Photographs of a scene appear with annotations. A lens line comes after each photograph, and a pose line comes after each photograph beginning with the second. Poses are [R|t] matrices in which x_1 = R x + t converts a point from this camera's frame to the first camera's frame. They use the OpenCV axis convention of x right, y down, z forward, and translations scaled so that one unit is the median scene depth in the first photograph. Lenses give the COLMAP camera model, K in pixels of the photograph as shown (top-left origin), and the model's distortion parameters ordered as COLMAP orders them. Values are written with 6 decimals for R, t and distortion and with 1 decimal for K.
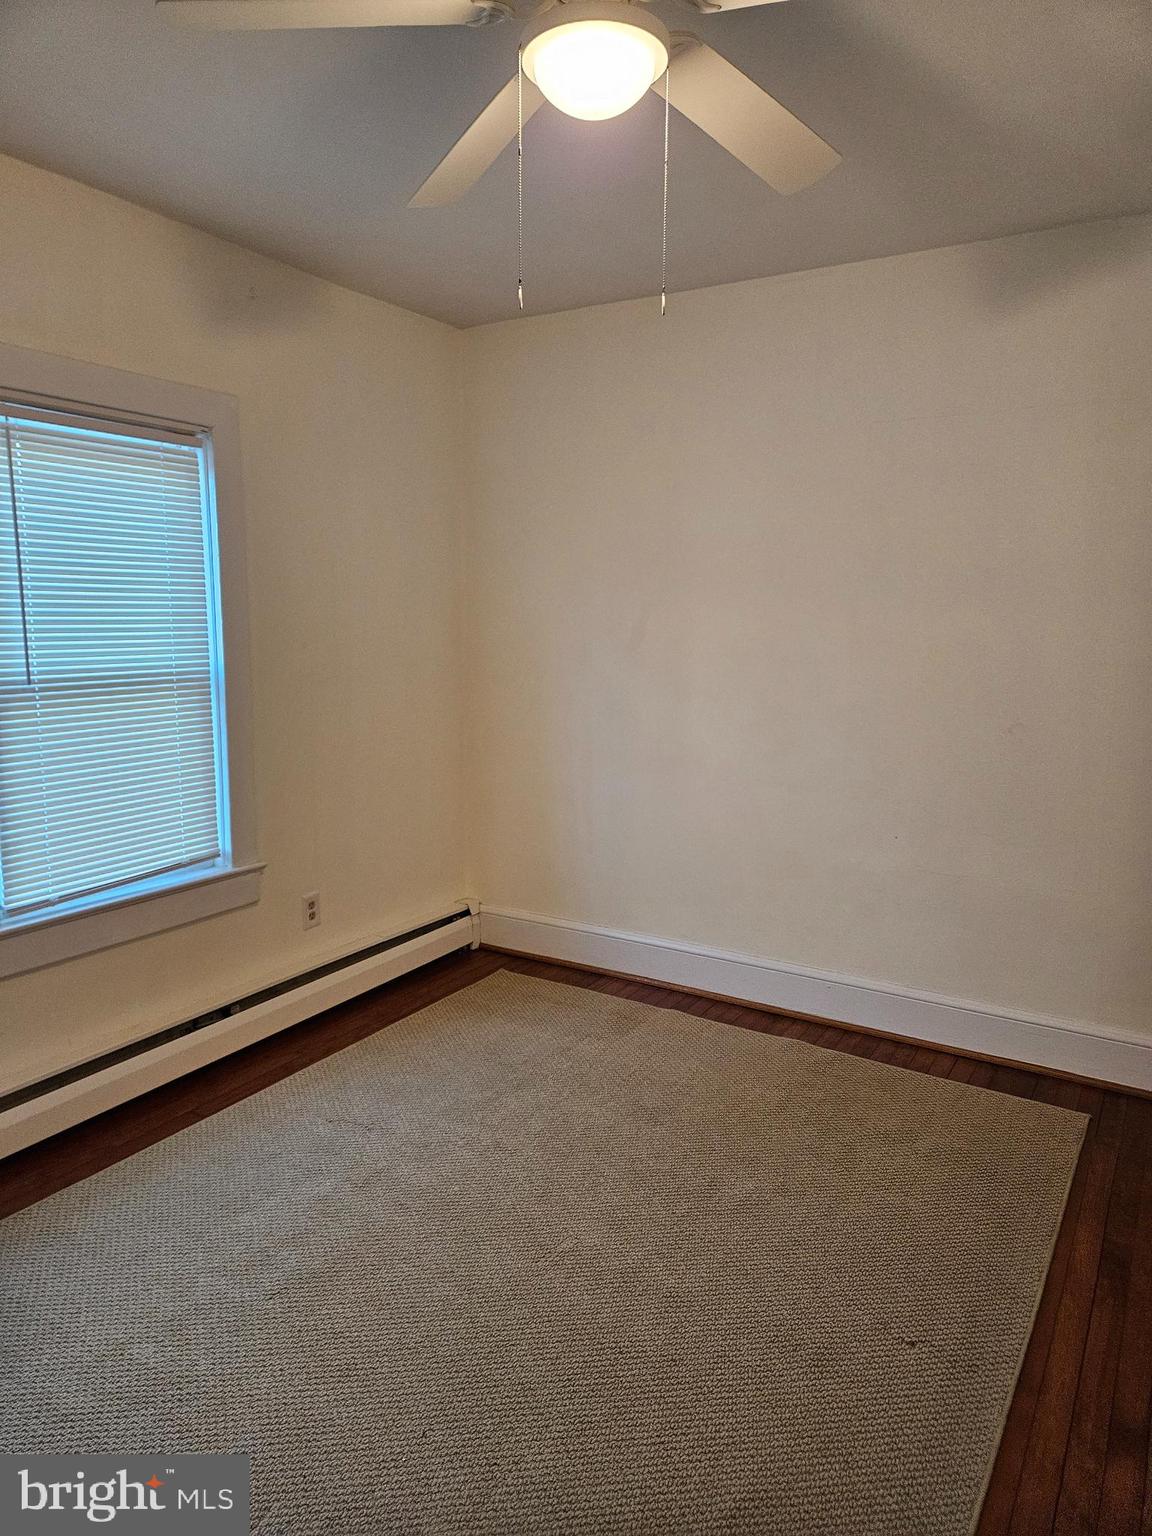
lens RADIAL K [[1039.2, 0, 575.6], [0, 1039.2, 771.6], [0, 0, 1]] dist [0.087347, -0.078955]
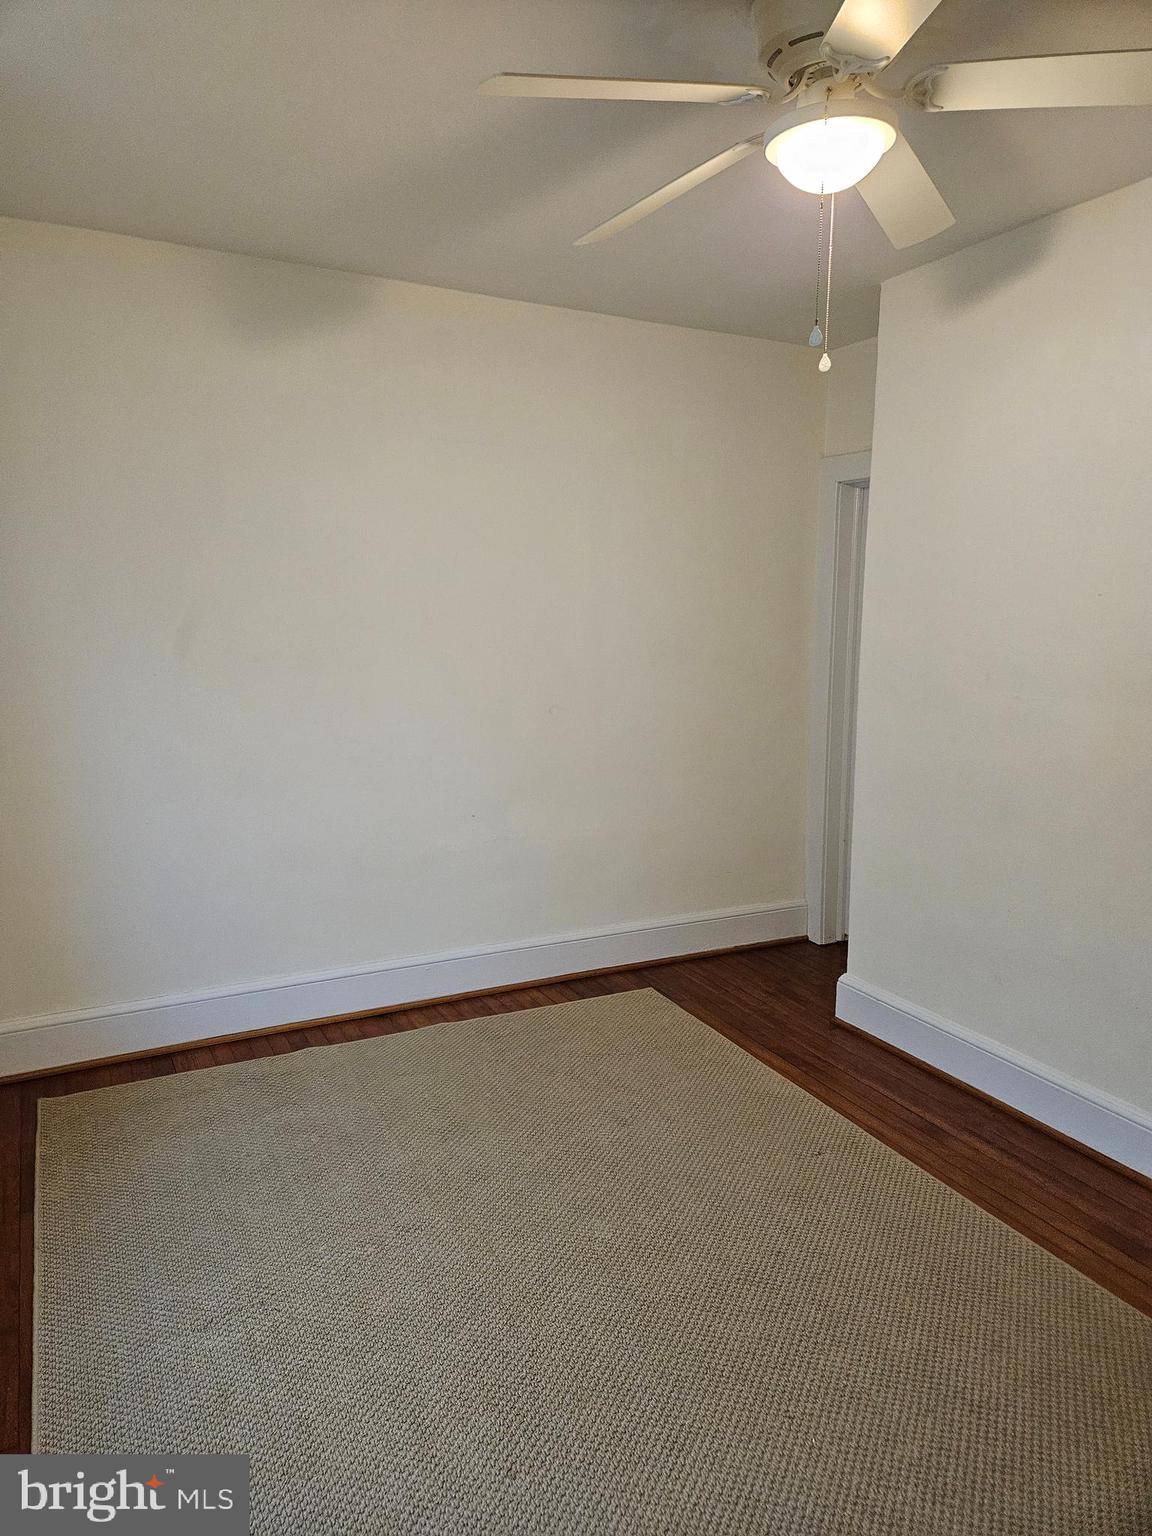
lens RADIAL K [[1039.2, 0, 575.6], [0, 1039.2, 771.6], [0, 0, 1]] dist [0.087347, -0.078955]
pose [[0.509296, -0.139844, 0.849153, -0.571502], [0.129021, 0.987965, 0.085321, -0.064175], [-0.850865, 0.066105, 0.521209, 0.325109]]
